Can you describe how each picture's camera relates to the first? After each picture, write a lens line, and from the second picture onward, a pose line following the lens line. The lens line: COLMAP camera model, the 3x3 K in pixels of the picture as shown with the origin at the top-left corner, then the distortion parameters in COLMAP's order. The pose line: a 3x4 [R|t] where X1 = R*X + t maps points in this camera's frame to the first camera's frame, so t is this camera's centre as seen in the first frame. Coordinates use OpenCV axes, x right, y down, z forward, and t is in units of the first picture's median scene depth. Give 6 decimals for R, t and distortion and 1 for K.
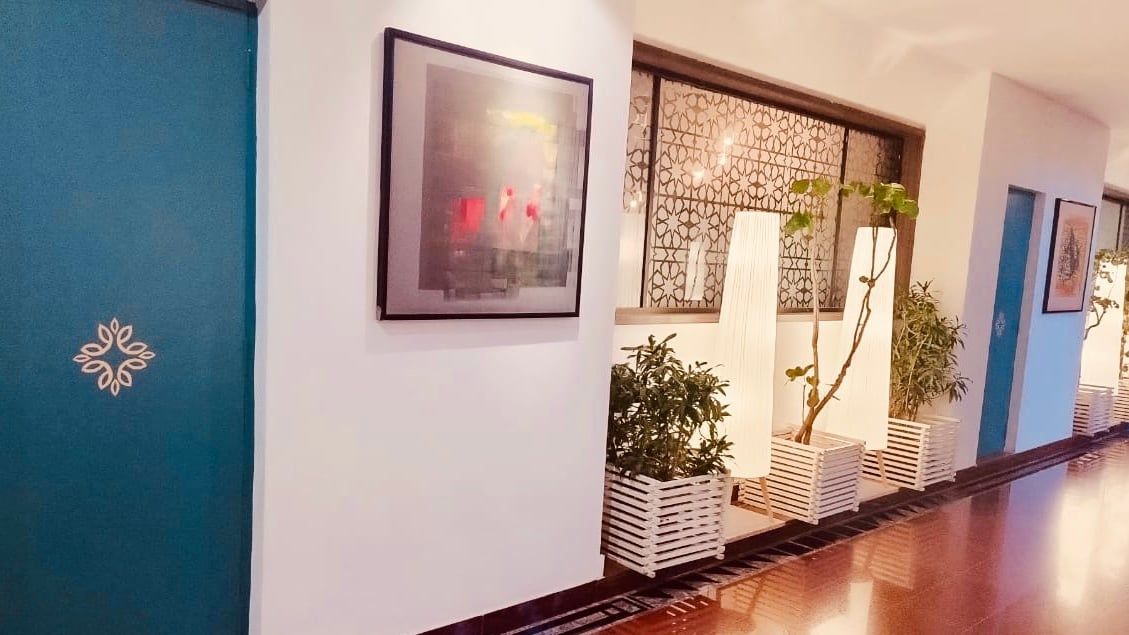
lens RADIAL K [[808.5, 0, 549.6], [0, 808.5, 335.3], [0, 0, 1]] dist [0.010733, 0.004157]
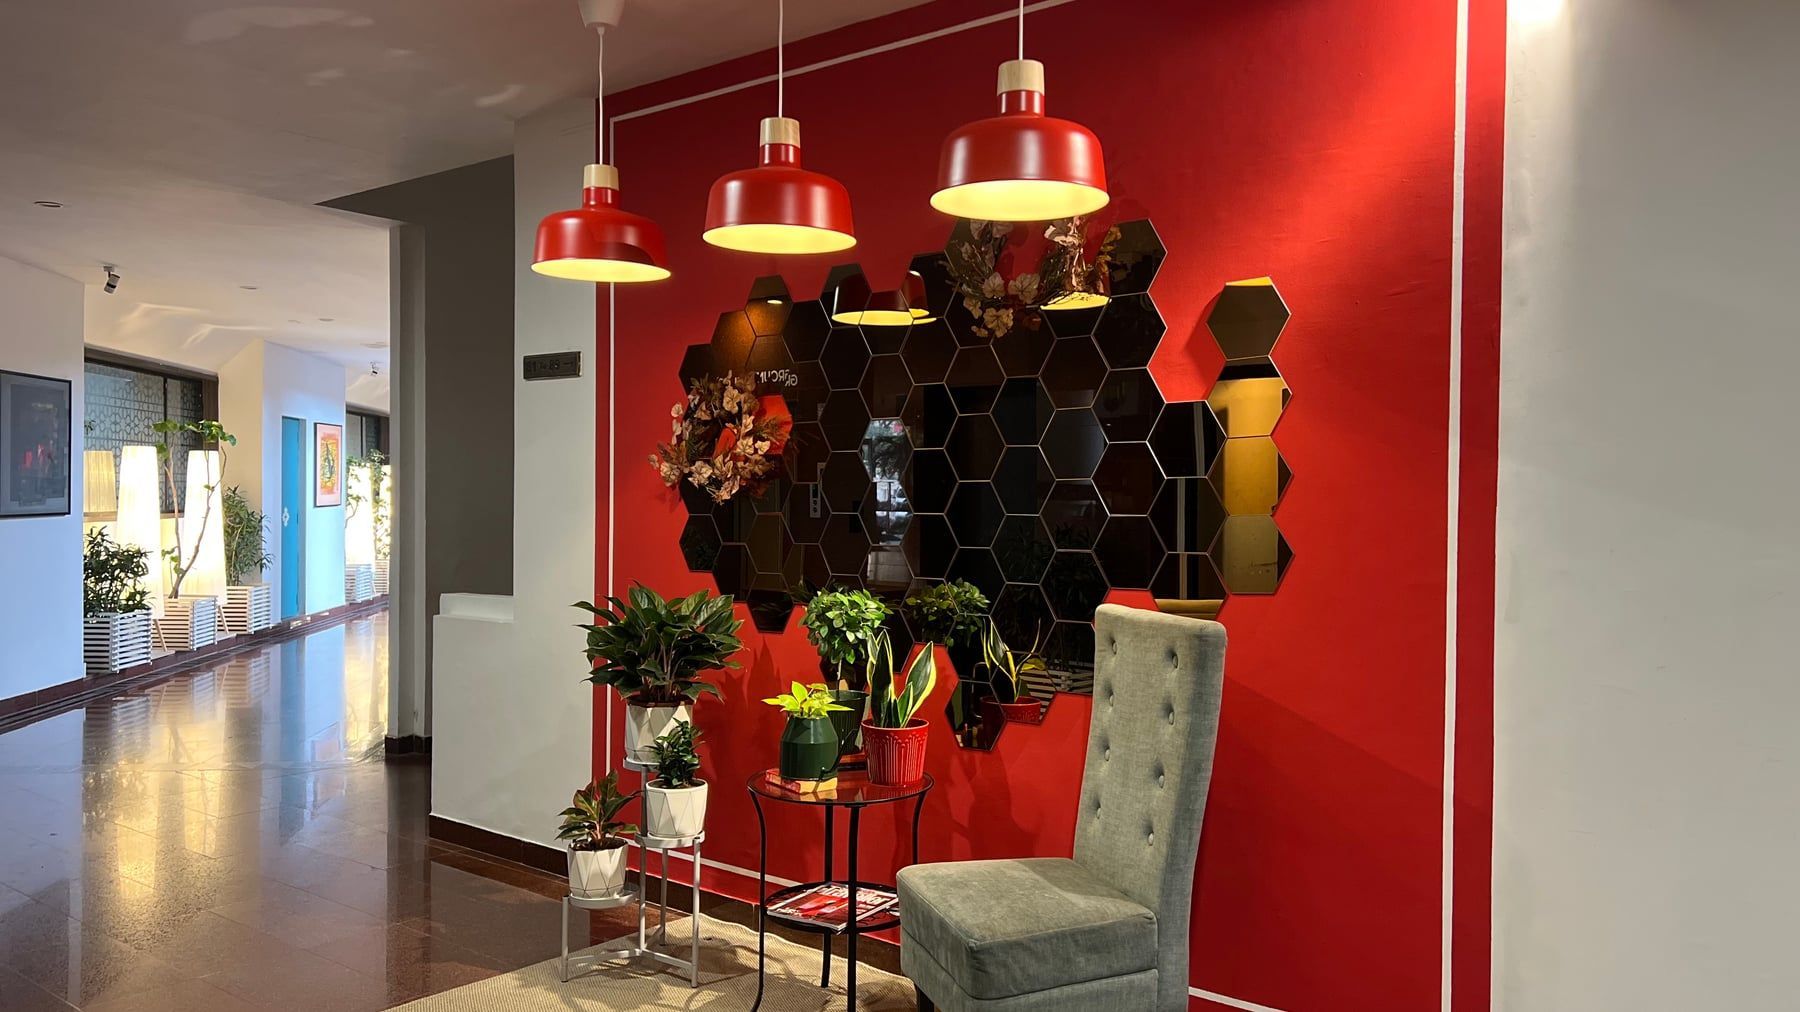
lens RADIAL K [[1289.1, 0, 876.3], [0, 1289.1, 534.3], [0, 0, 1]] dist [0.010733, 0.004157]
pose [[0.566013, -0.083744, 0.820132, -0.855212], [0.114605, 0.993160, 0.022318, 0.104768], [-0.816391, 0.081359, 0.571739, -1.339949]]
